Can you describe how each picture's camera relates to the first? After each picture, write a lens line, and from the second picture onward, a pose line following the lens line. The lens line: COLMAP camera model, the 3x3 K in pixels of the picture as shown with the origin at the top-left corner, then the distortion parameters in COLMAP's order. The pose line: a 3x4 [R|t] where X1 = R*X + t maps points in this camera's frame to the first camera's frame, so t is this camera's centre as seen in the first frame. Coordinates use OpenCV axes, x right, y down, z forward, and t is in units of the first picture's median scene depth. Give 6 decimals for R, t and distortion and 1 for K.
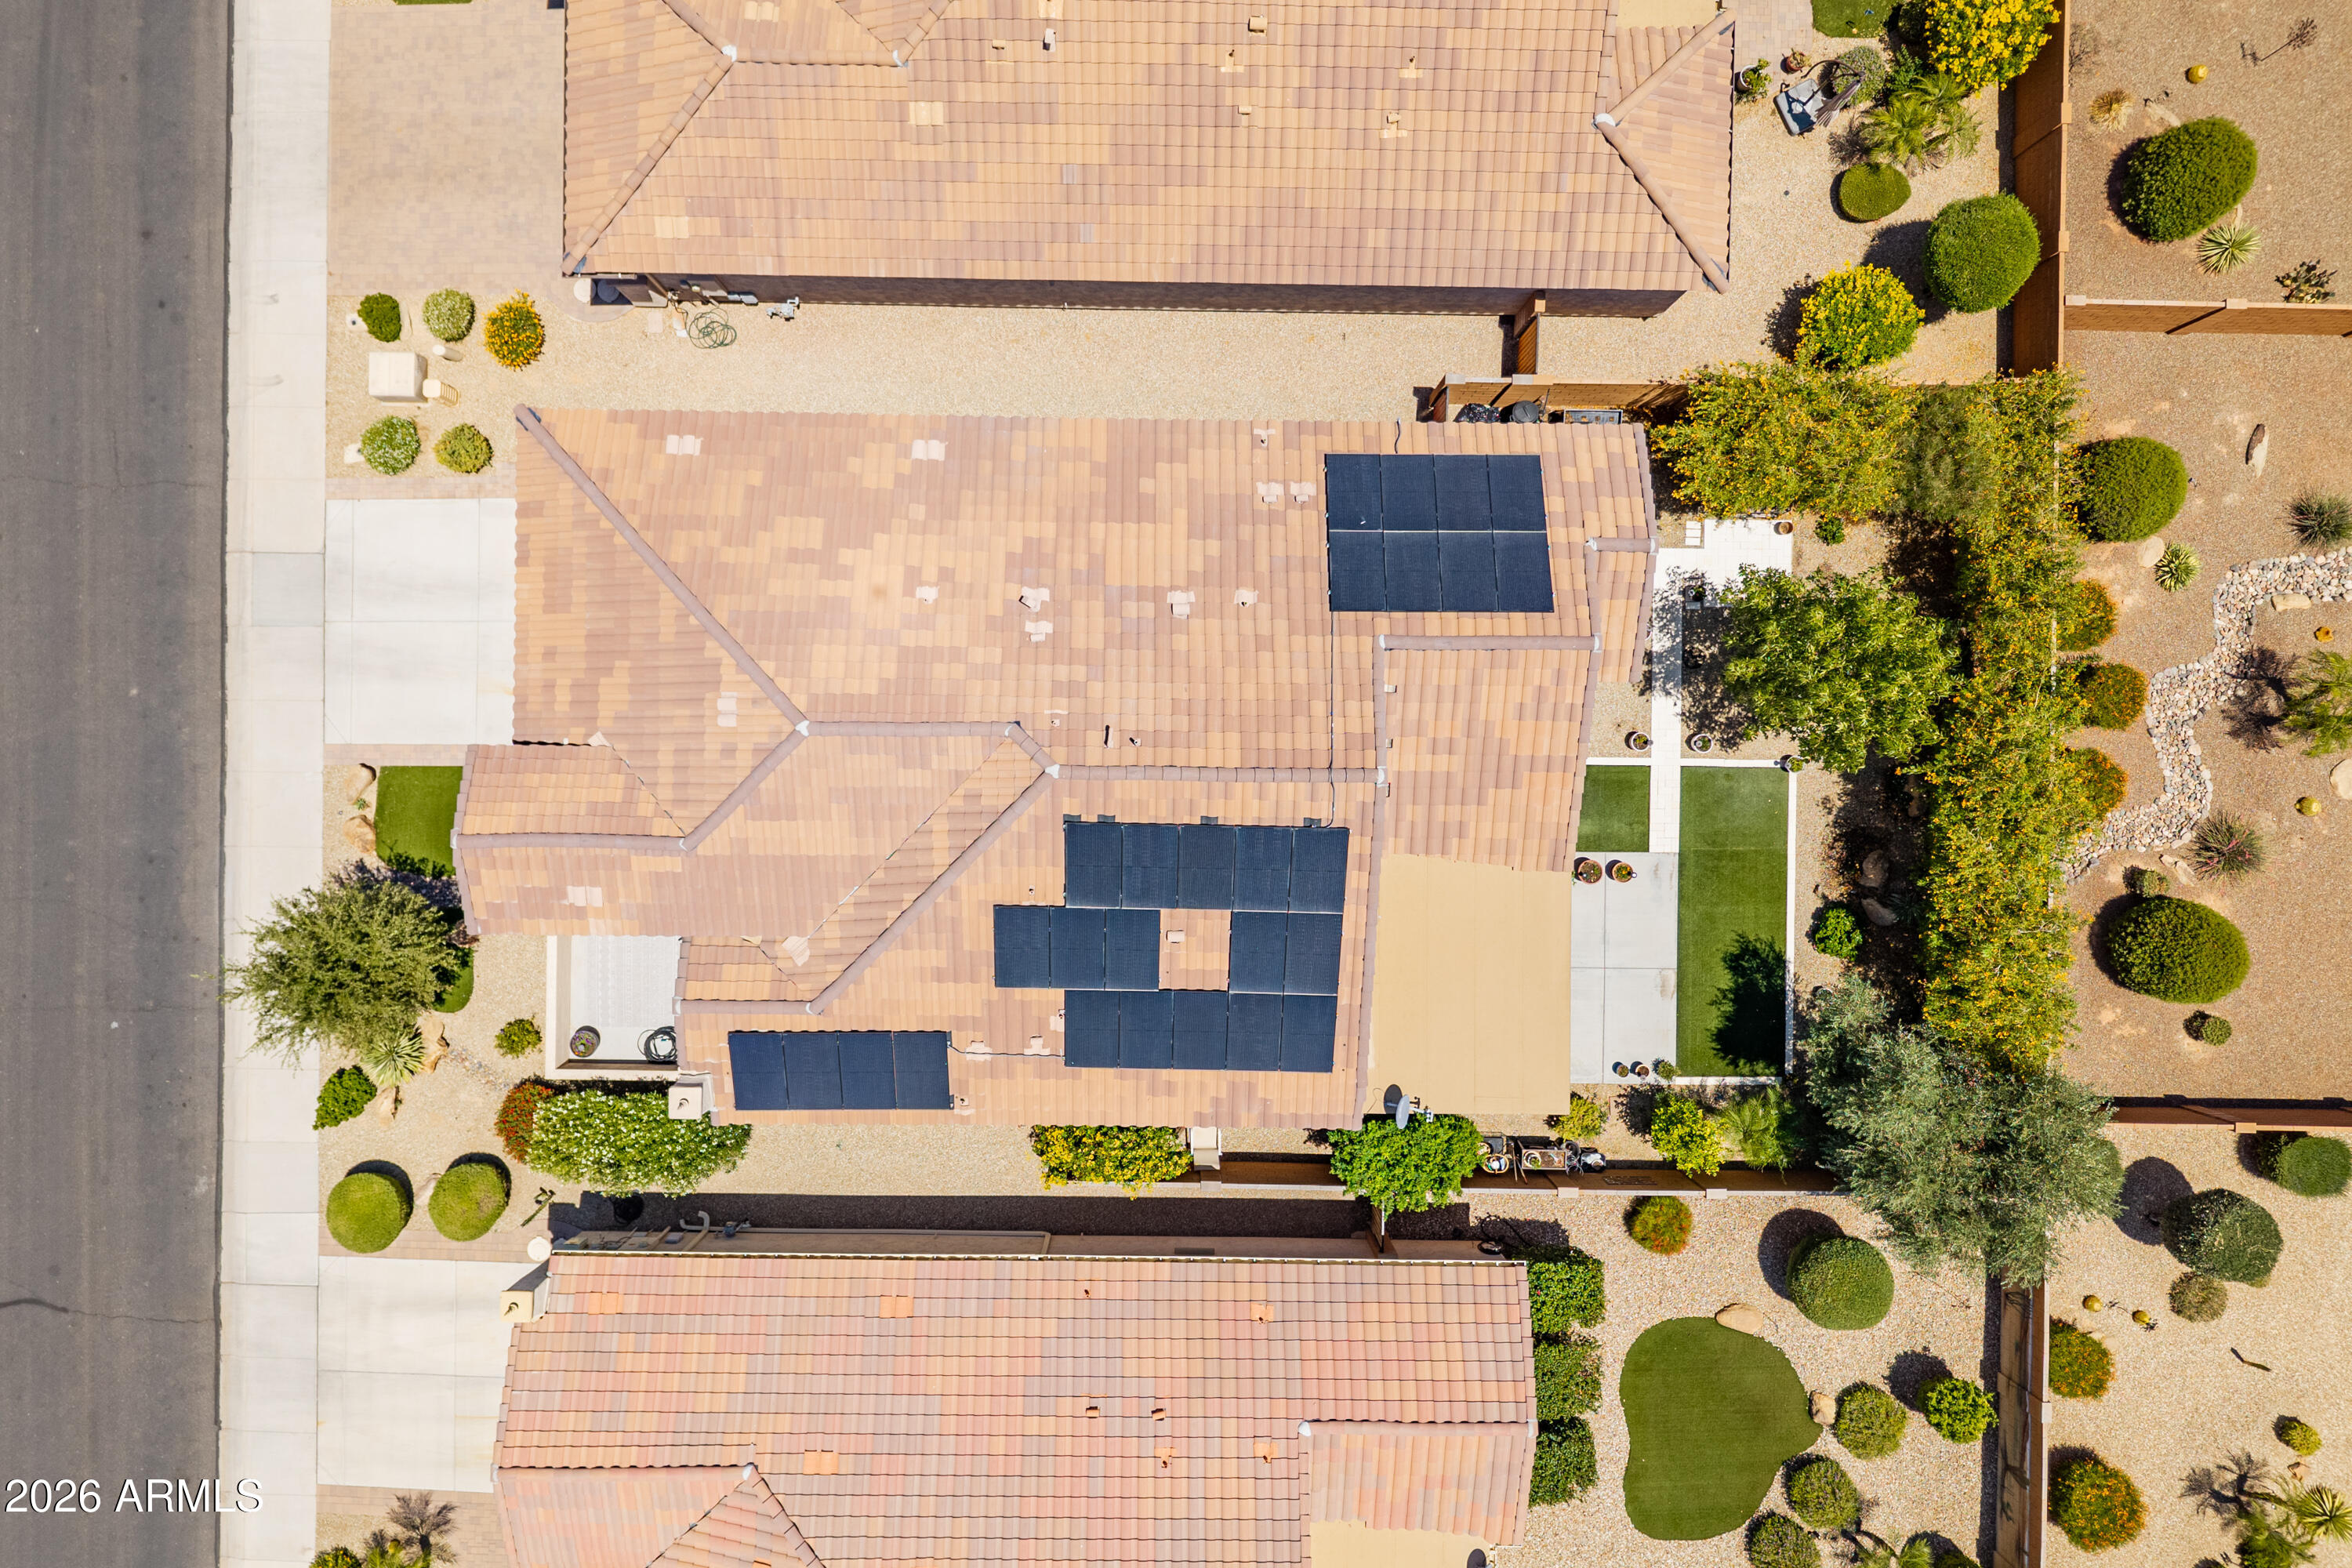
lens RADIAL K [[1599.1, 0, 1176.0], [0, 1599.1, 784.0], [0, 0, 1]] dist [-0.001089, -0.005431]
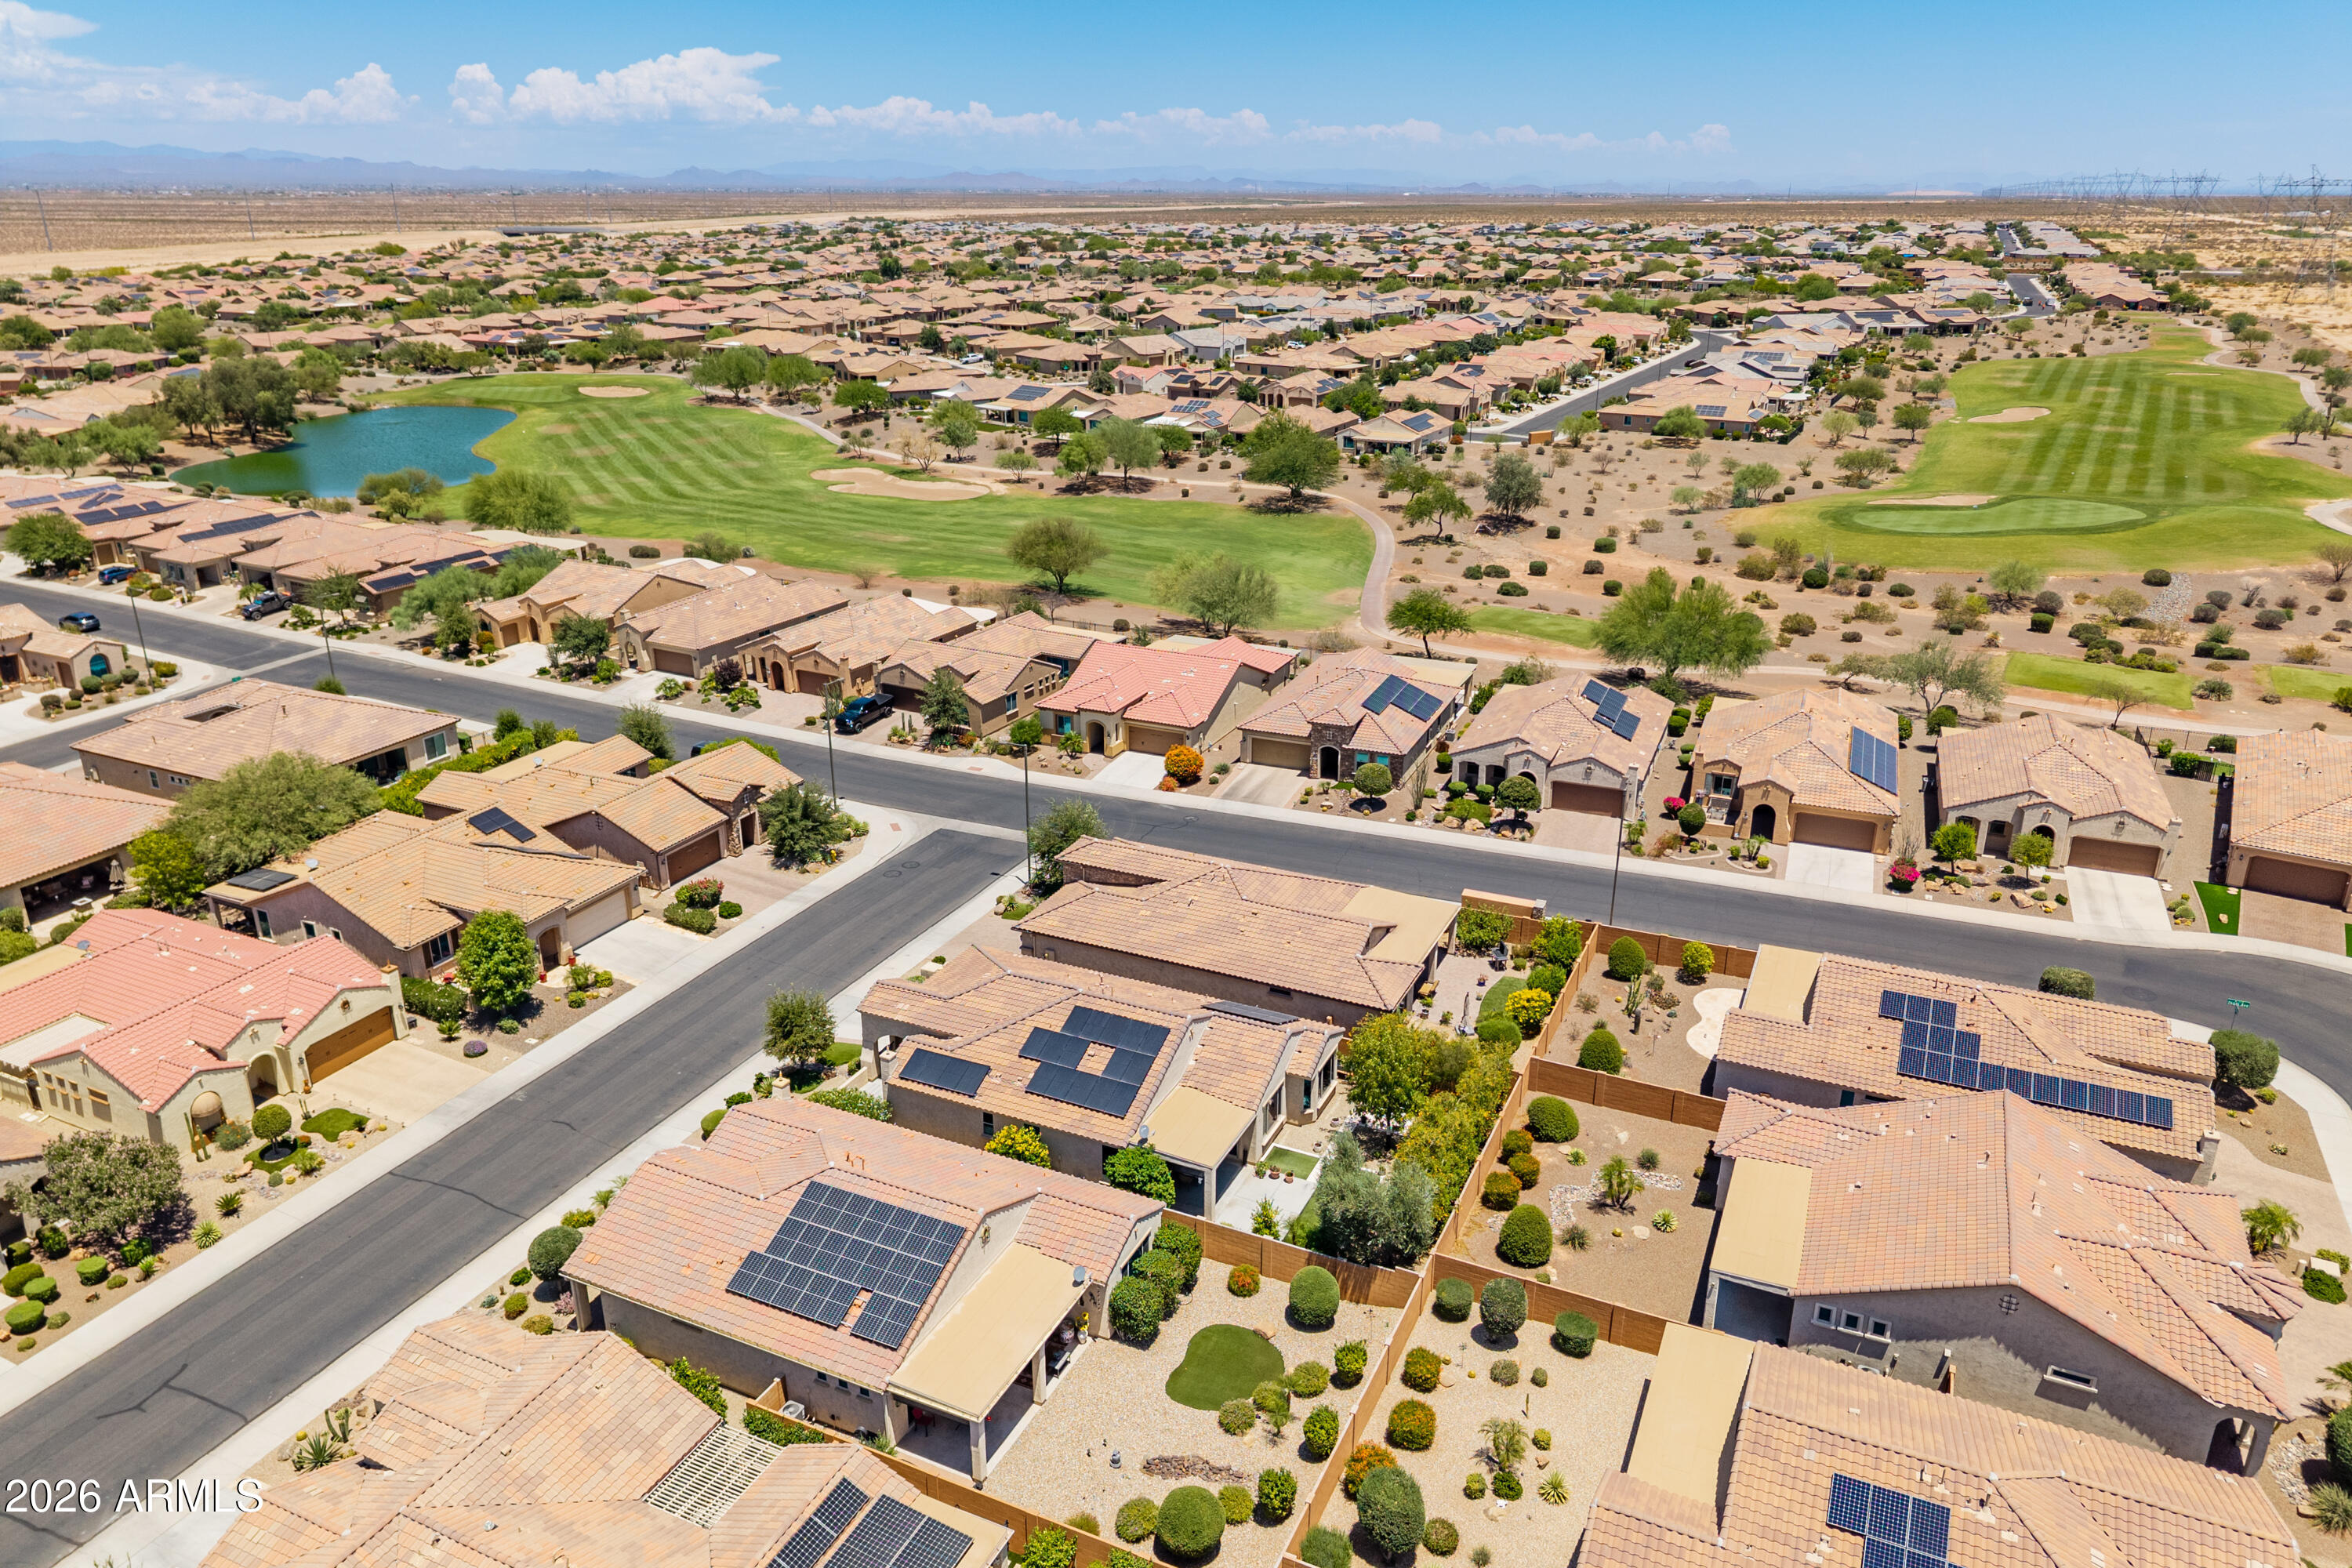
lens RADIAL K [[1579.3, 0, 1167.7], [0, 1579.3, 769.1], [0, 0, 1]] dist [0.018328, -0.014703]
pose [[0.908266, 0.135648, -0.395793, 0.895595], [-0.418283, 0.316022, -0.851569, 1.753144], [0.009566, 0.939005, 0.343772, -0.240043]]
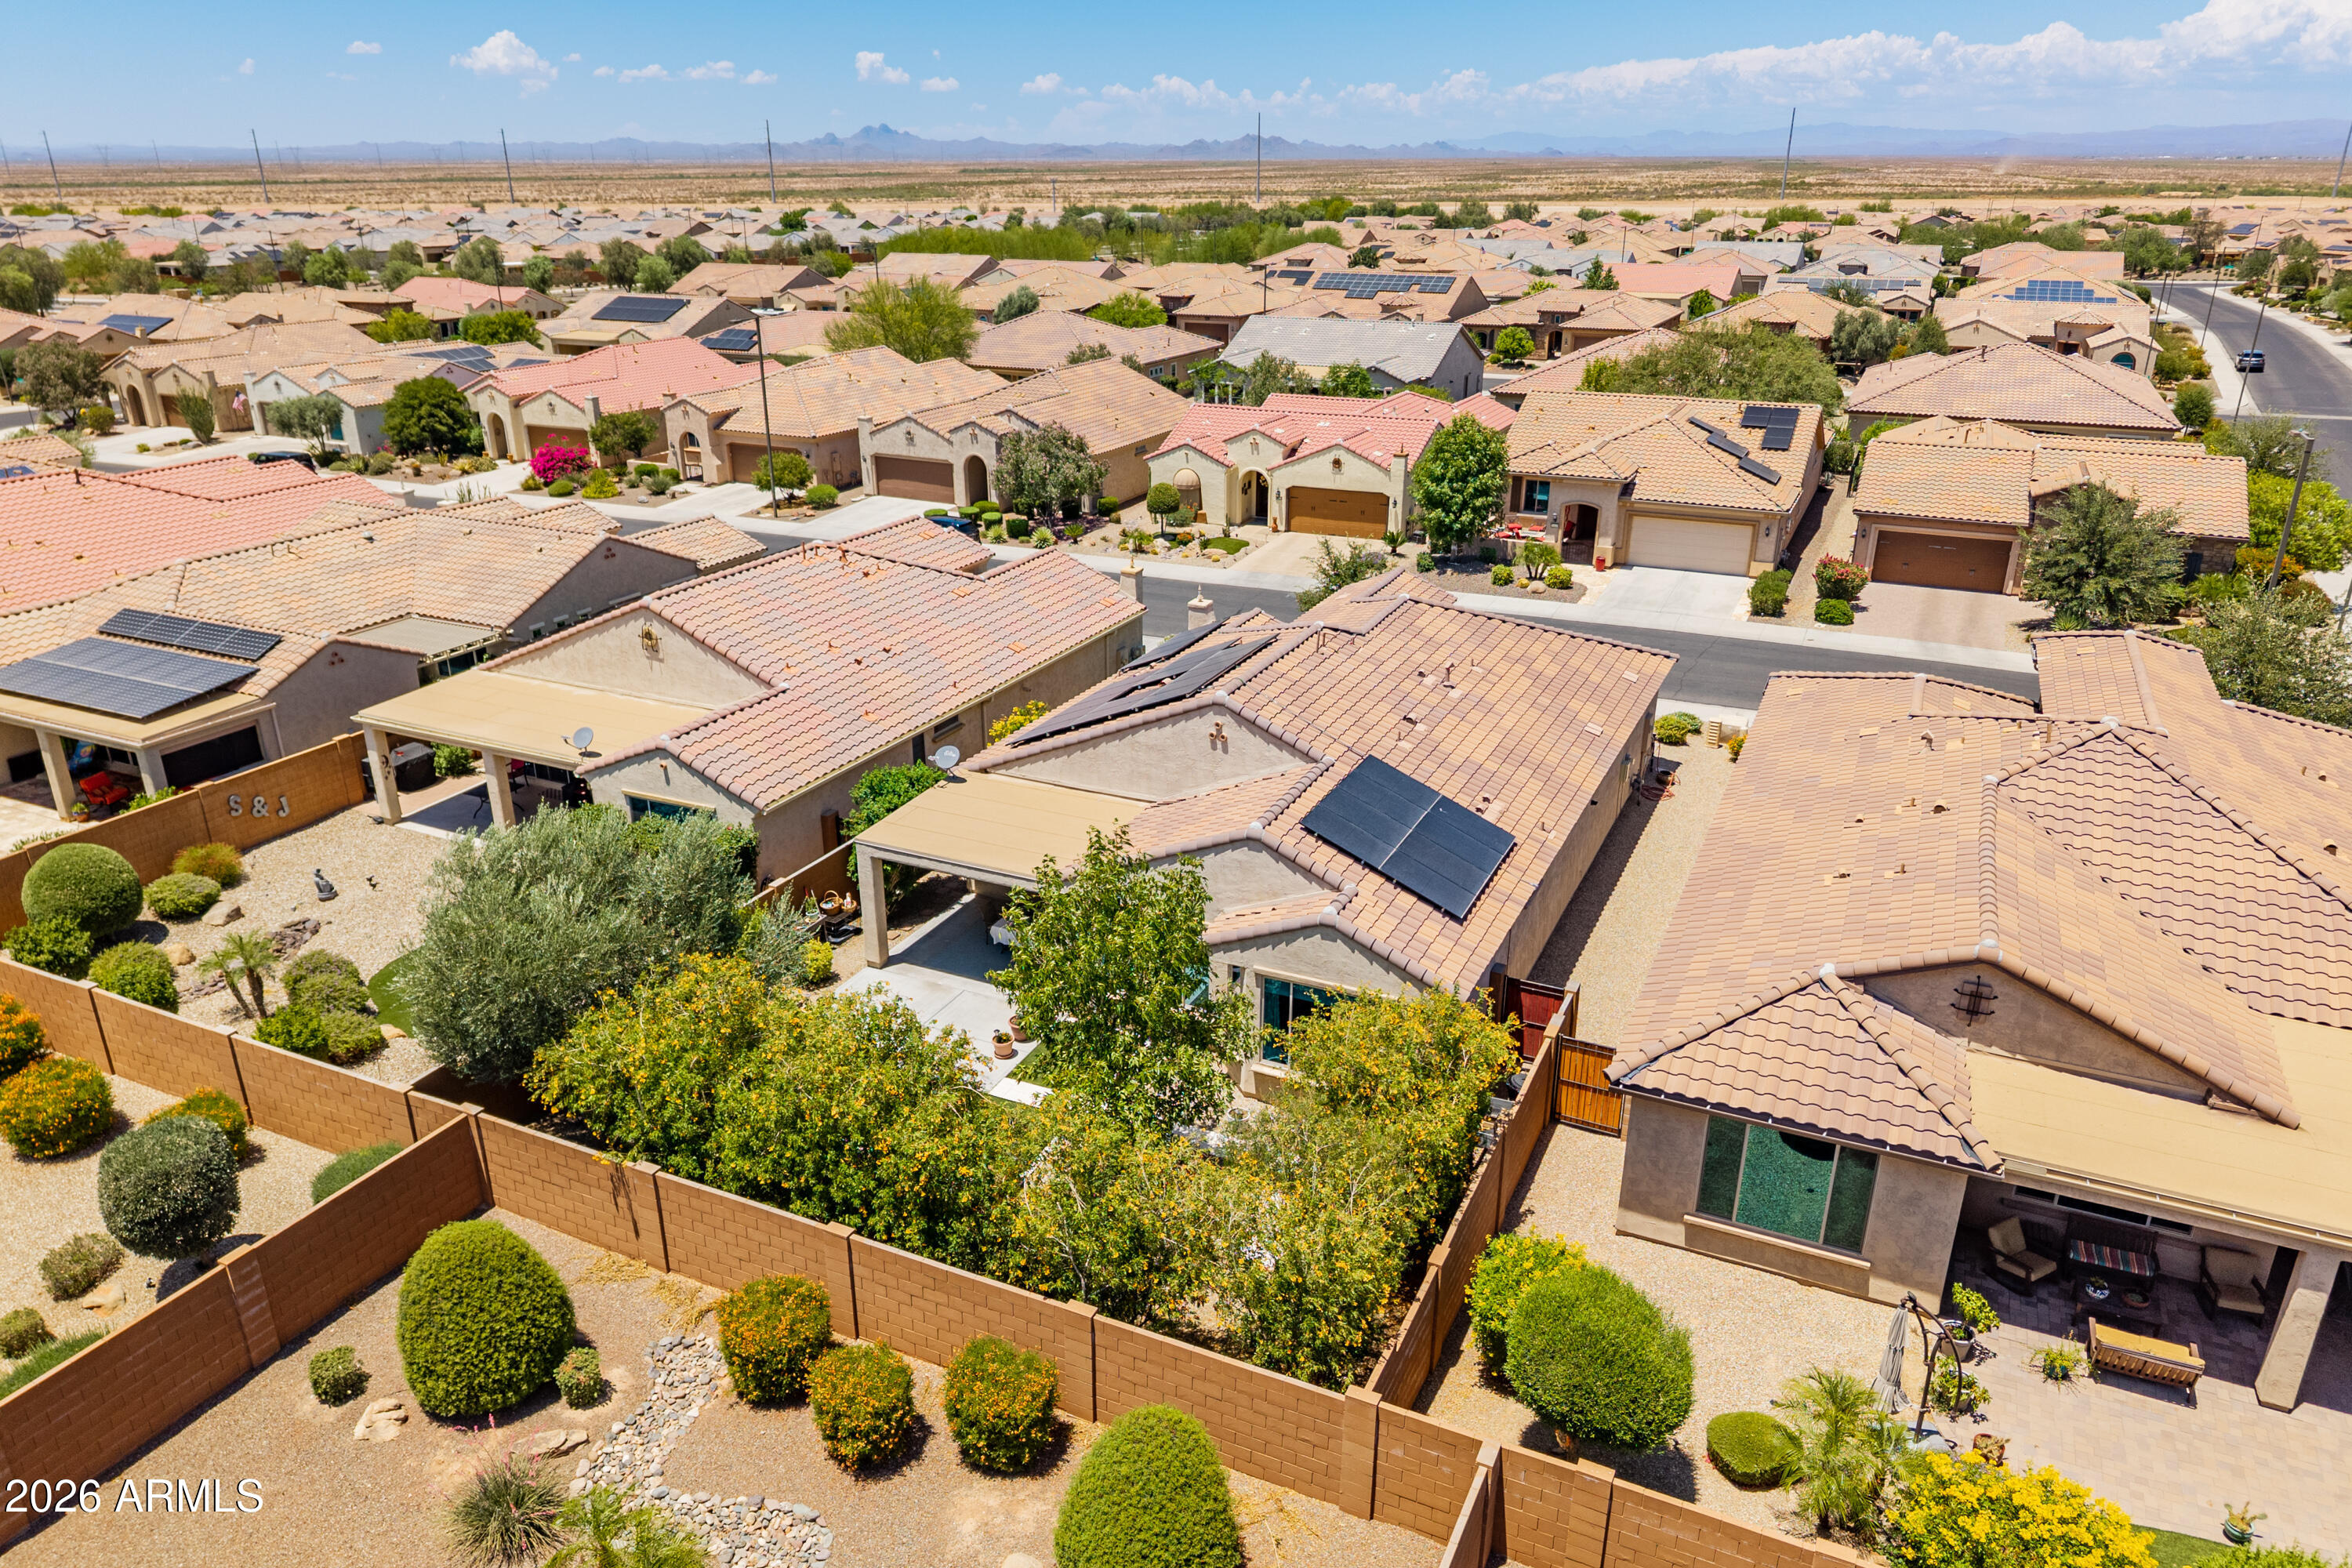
lens RADIAL K [[1579.3, 0, 1167.7], [0, 1579.3, 769.1], [0, 0, 1]] dist [0.018328, -0.014703]
pose [[-0.419412, 0.316589, -0.850803, 0.958665], [-0.907772, -0.153072, 0.390537, -0.360187], [-0.006594, 0.936131, 0.351591, 0.535078]]
